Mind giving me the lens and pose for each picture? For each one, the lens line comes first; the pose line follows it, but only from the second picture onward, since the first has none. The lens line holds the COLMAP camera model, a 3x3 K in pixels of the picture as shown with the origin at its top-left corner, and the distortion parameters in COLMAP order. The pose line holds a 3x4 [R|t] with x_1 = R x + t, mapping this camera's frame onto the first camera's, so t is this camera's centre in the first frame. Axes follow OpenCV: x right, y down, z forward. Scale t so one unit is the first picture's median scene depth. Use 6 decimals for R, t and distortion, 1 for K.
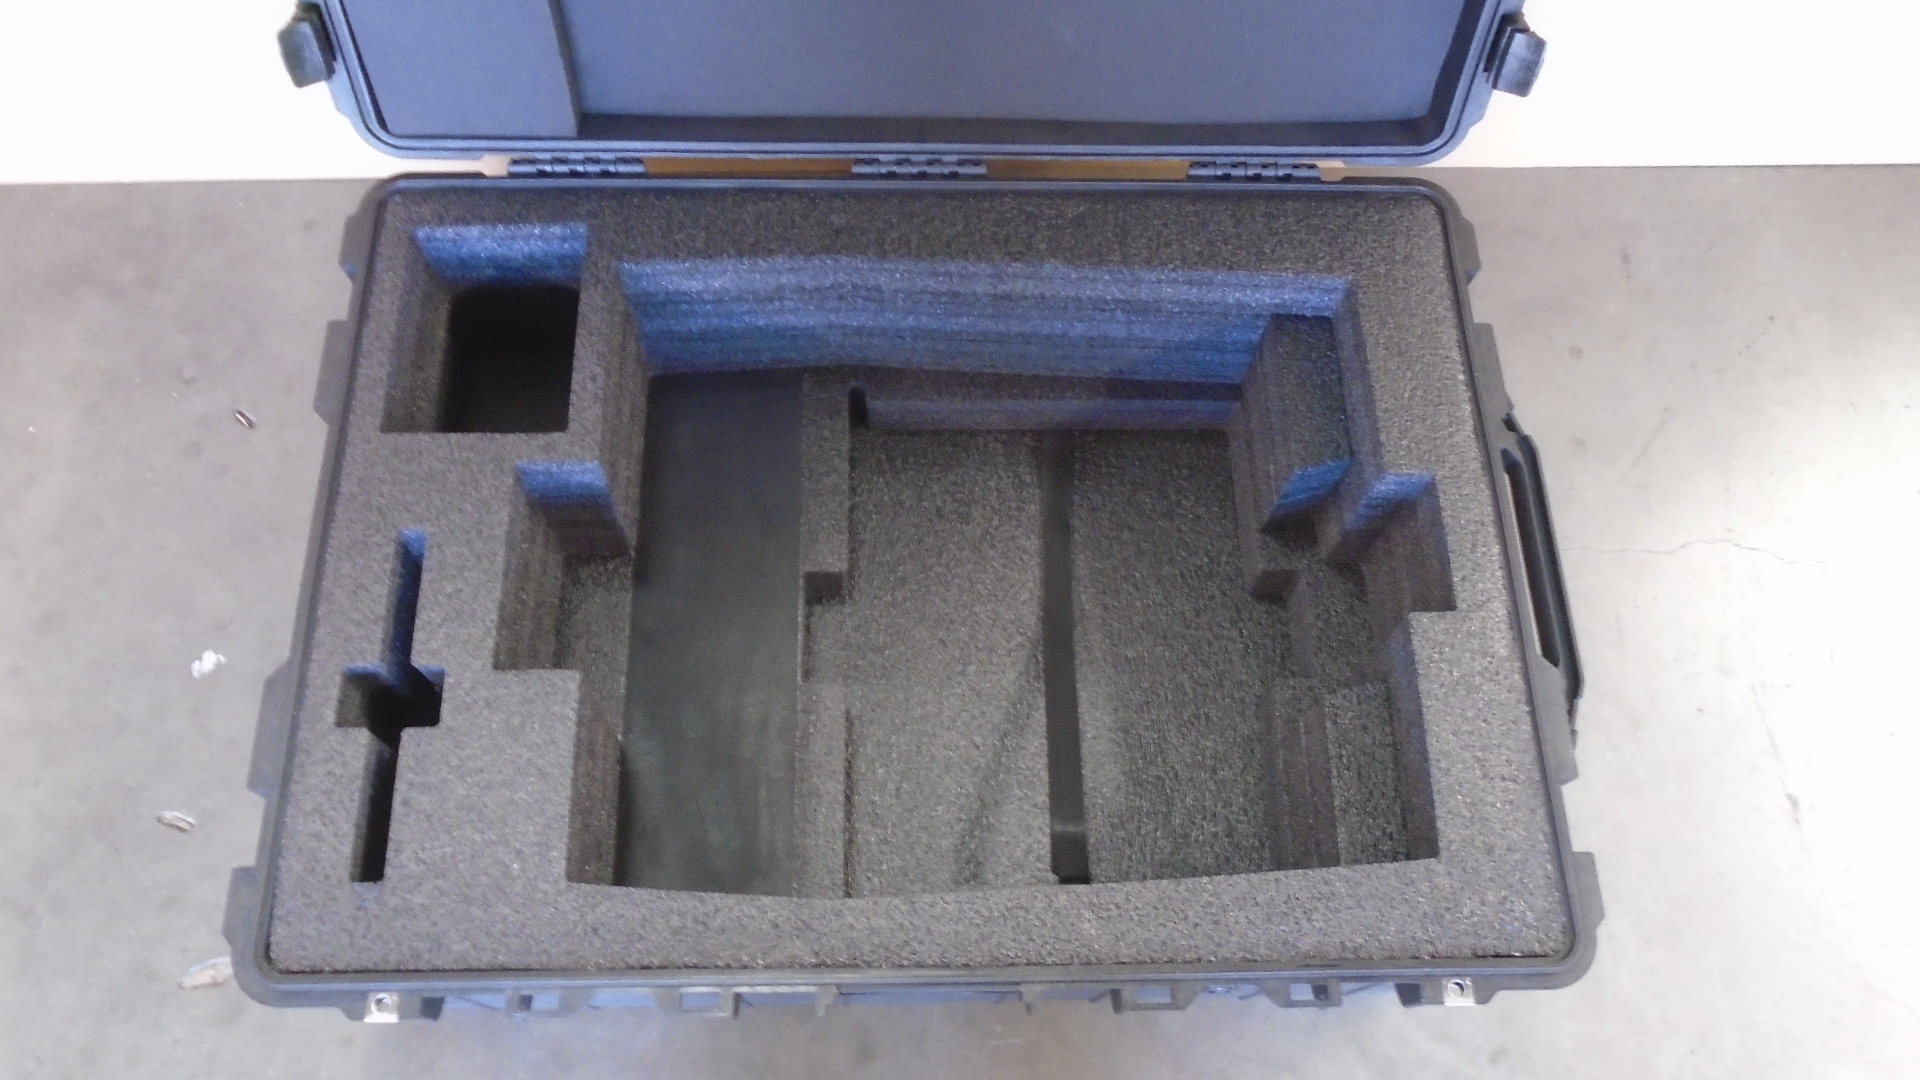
lens RADIAL K [[1476.1, 0, 962.2], [0, 1476.1, 507.7], [0, 0, 1]] dist [-0.005293, -0.002398]
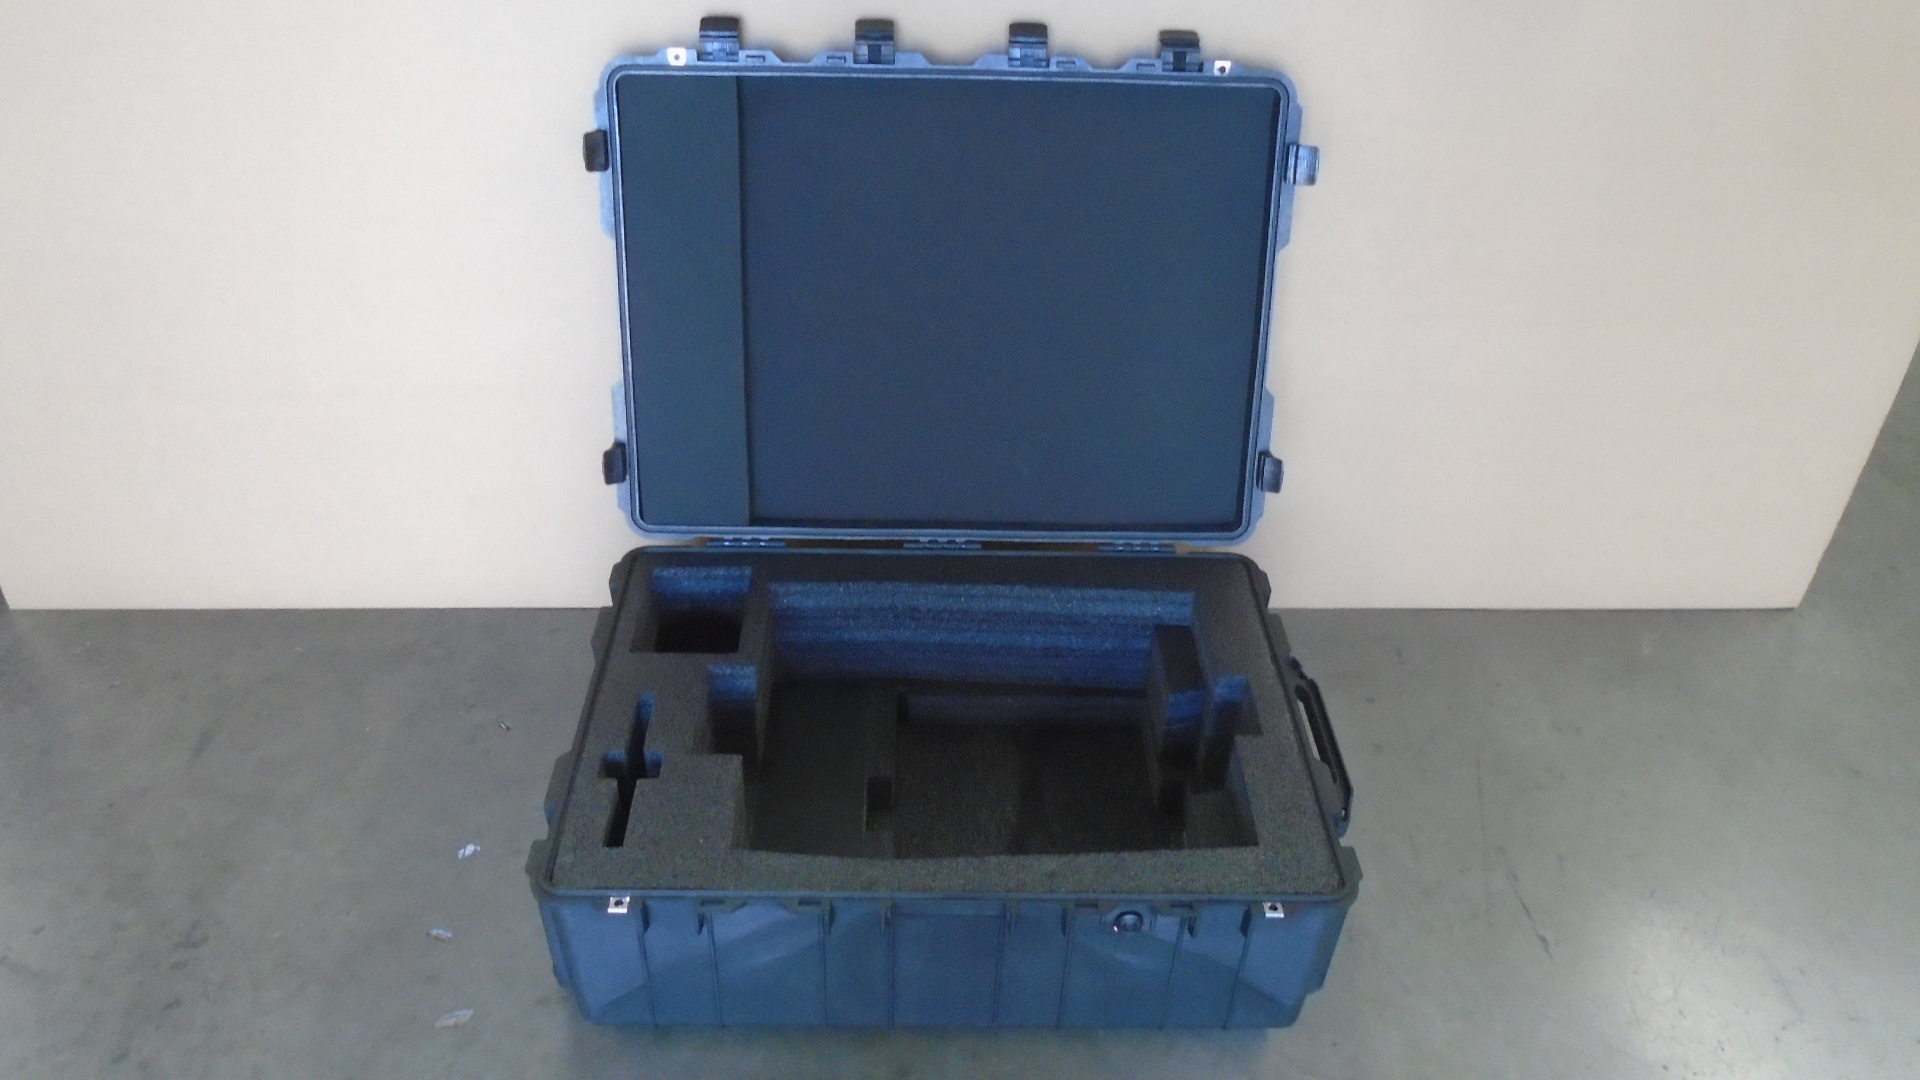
lens RADIAL K [[1476.1, 0, 962.2], [0, 1476.1, 507.7], [0, 0, 1]] dist [-0.005293, -0.002398]
pose [[0.999967, -0.006486, -0.004951, 0.002893], [0.002893, 0.849167, -0.528117, 0.657305], [0.007630, 0.528085, 0.849157, -0.502292]]
